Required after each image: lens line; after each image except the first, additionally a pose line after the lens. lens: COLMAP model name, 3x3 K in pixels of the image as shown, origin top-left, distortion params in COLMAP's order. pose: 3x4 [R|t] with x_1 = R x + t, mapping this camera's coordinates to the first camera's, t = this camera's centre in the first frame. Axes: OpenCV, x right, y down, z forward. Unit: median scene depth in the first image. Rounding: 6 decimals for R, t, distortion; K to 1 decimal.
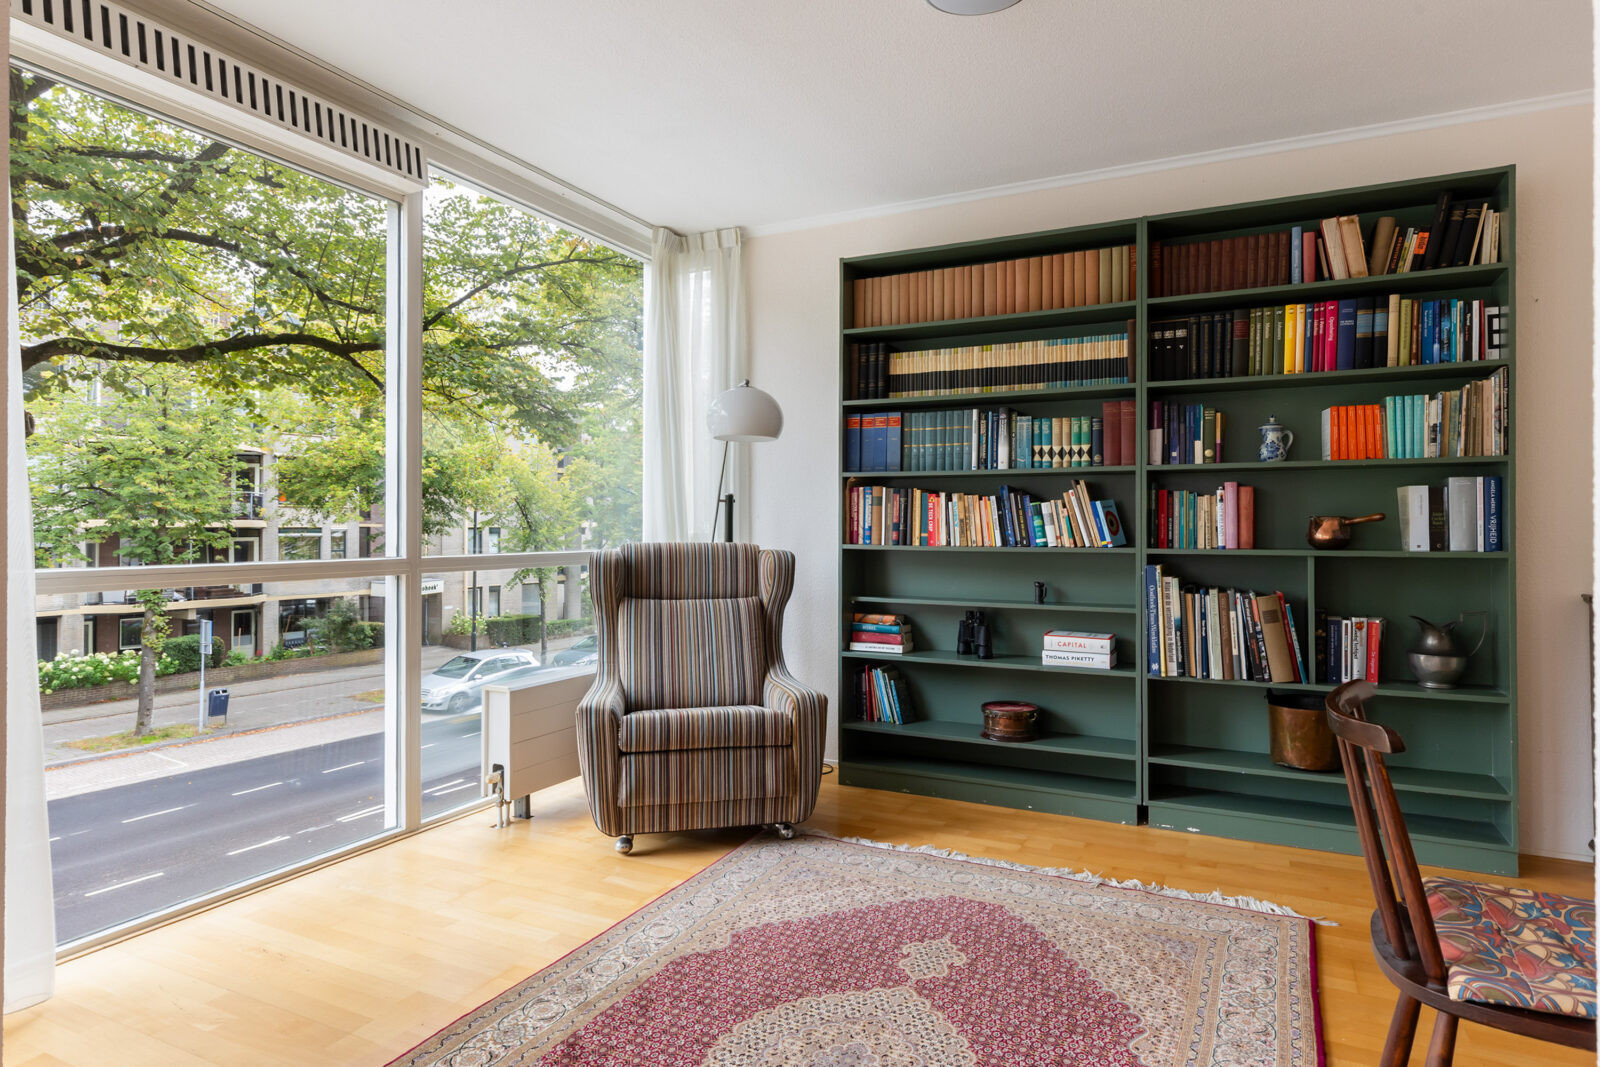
lens RADIAL K [[910.6, 0, 804.6], [0, 910.6, 522.8], [0, 0, 1]] dist [0.000012, -0.000683]
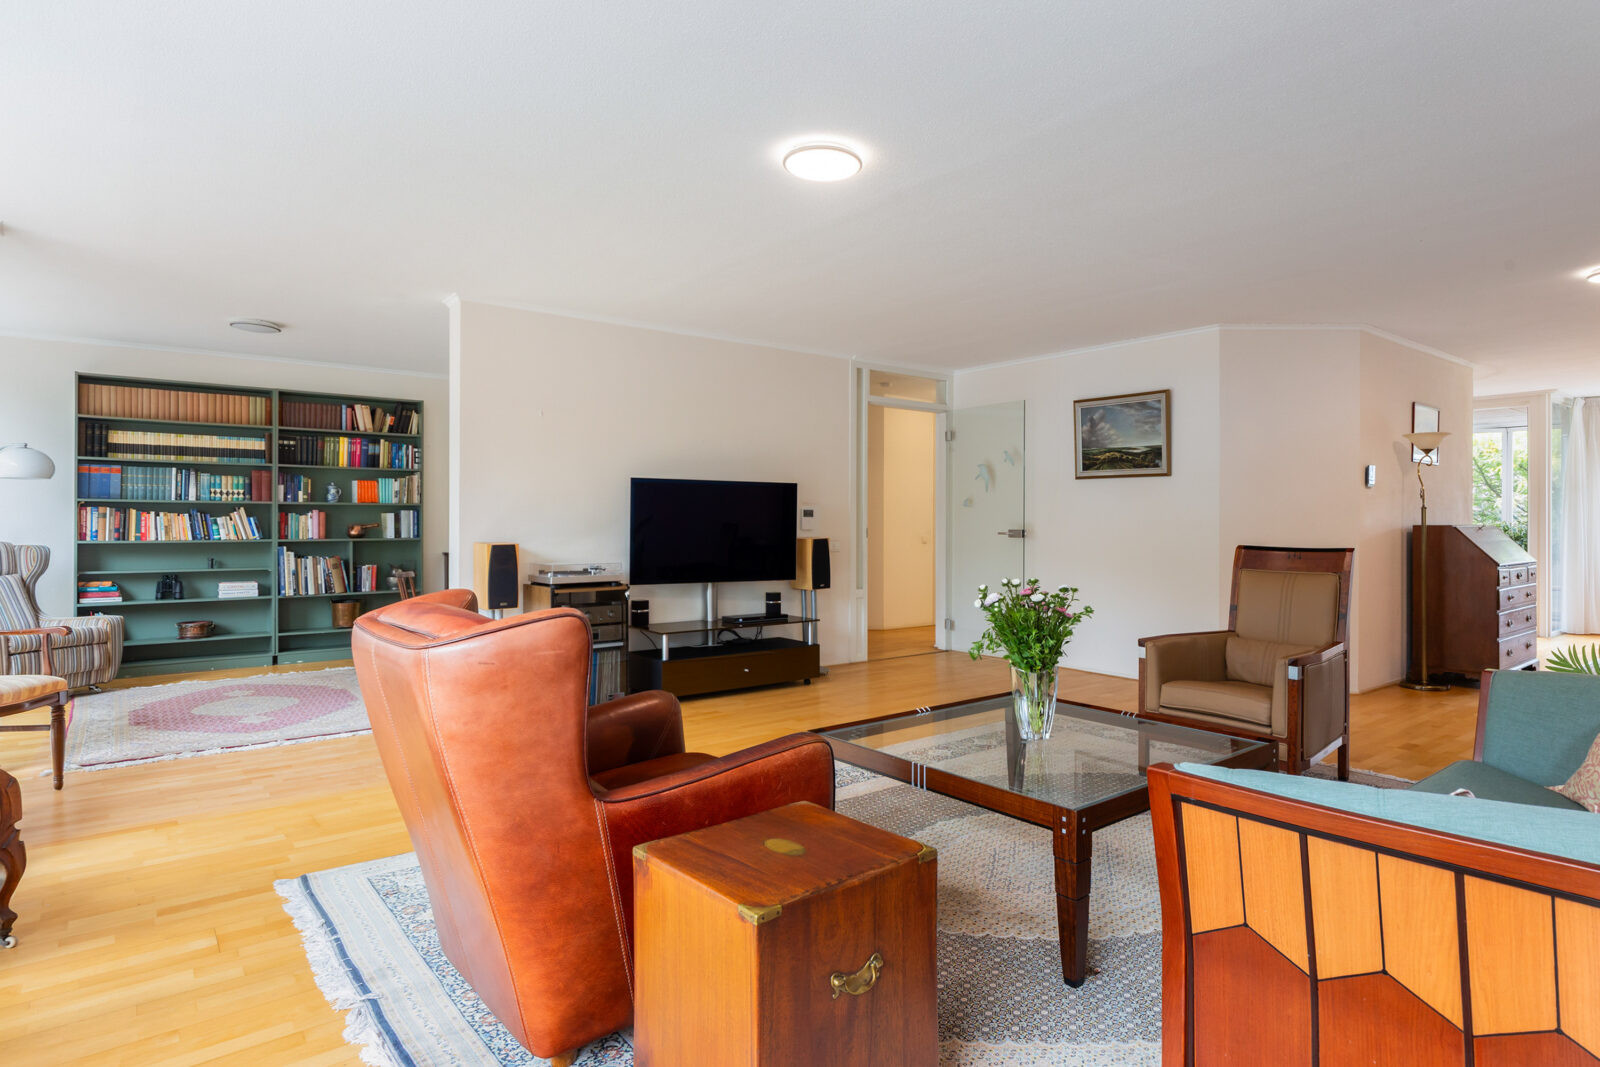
lens RADIAL K [[879.5, 0, 855.7], [0, 879.5, 522.1], [0, 0, 1]] dist [0.001032, 0.000585]
pose [[0.405301, -0.000494, 0.914183, -1.002099], [-0.005001, 0.999984, 0.002758, -0.026467], [-0.914169, -0.005689, 0.405292, -1.140914]]
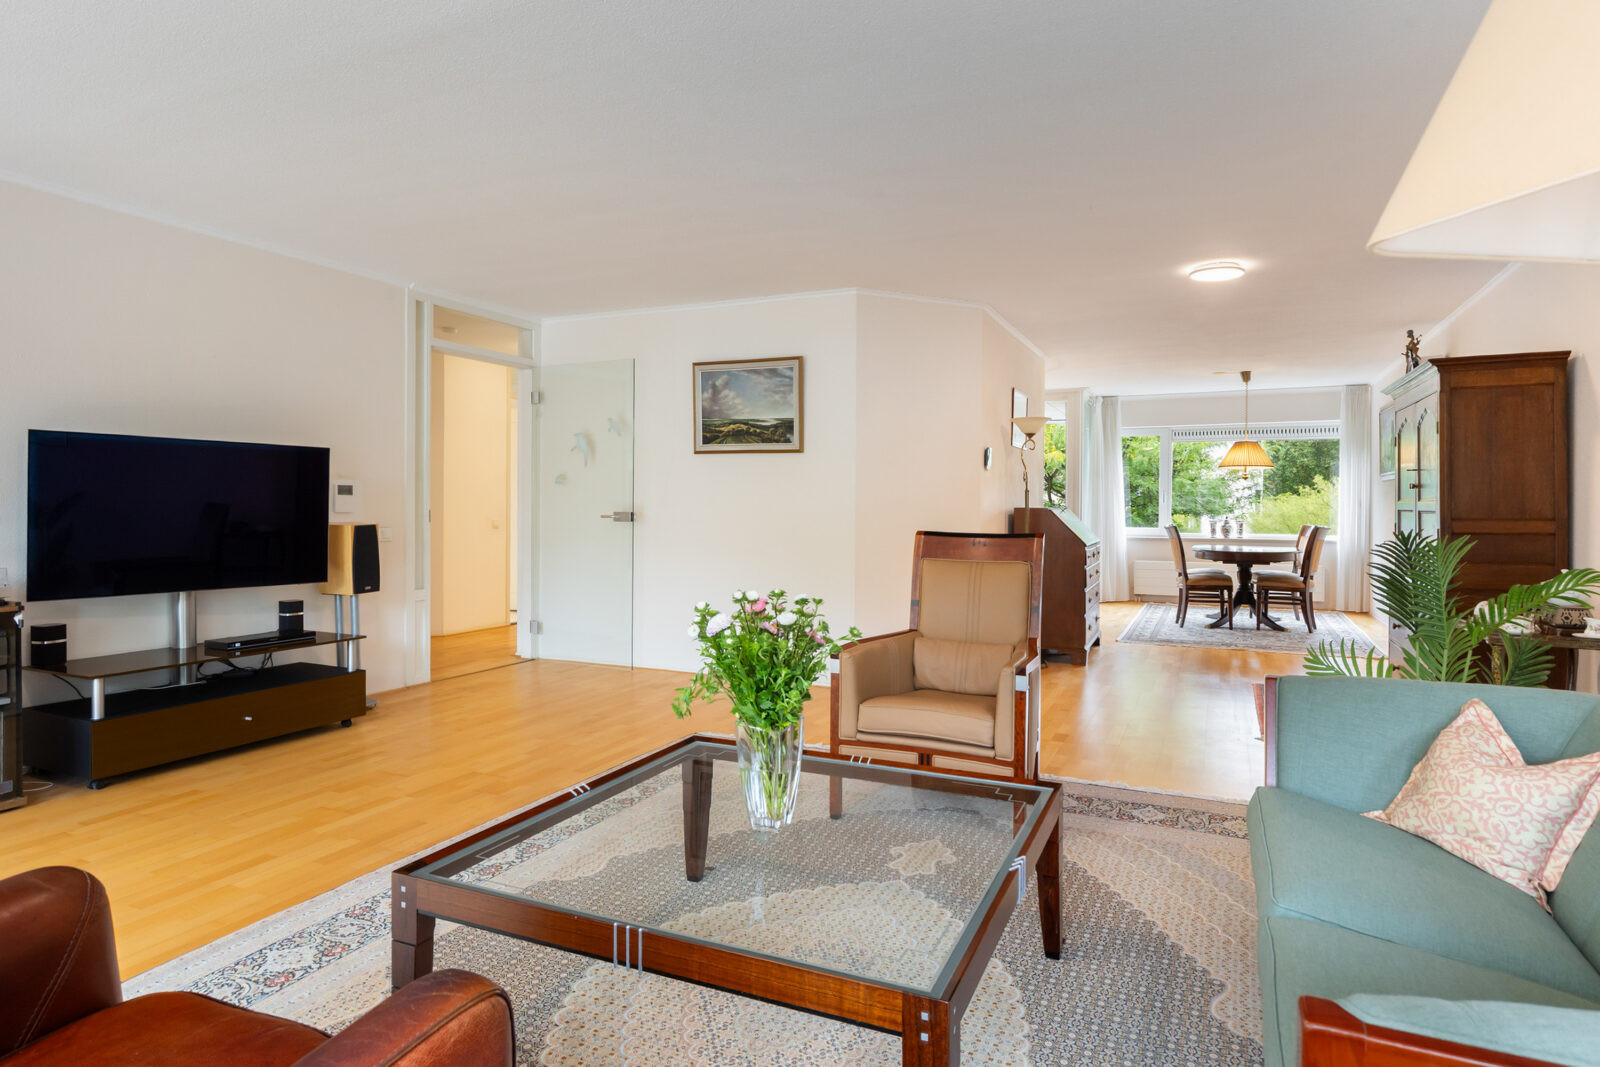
lens RADIAL K [[889.6, 0, 818.9], [0, 889.6, 512.1], [0, 0, 1]] dist [0.001606, -0.000839]
pose [[-0.039270, -0.010124, 0.999177, -0.757629], [-0.009666, 0.999906, 0.009751, -0.025718], [-0.999182, -0.009275, -0.039364, -0.979733]]
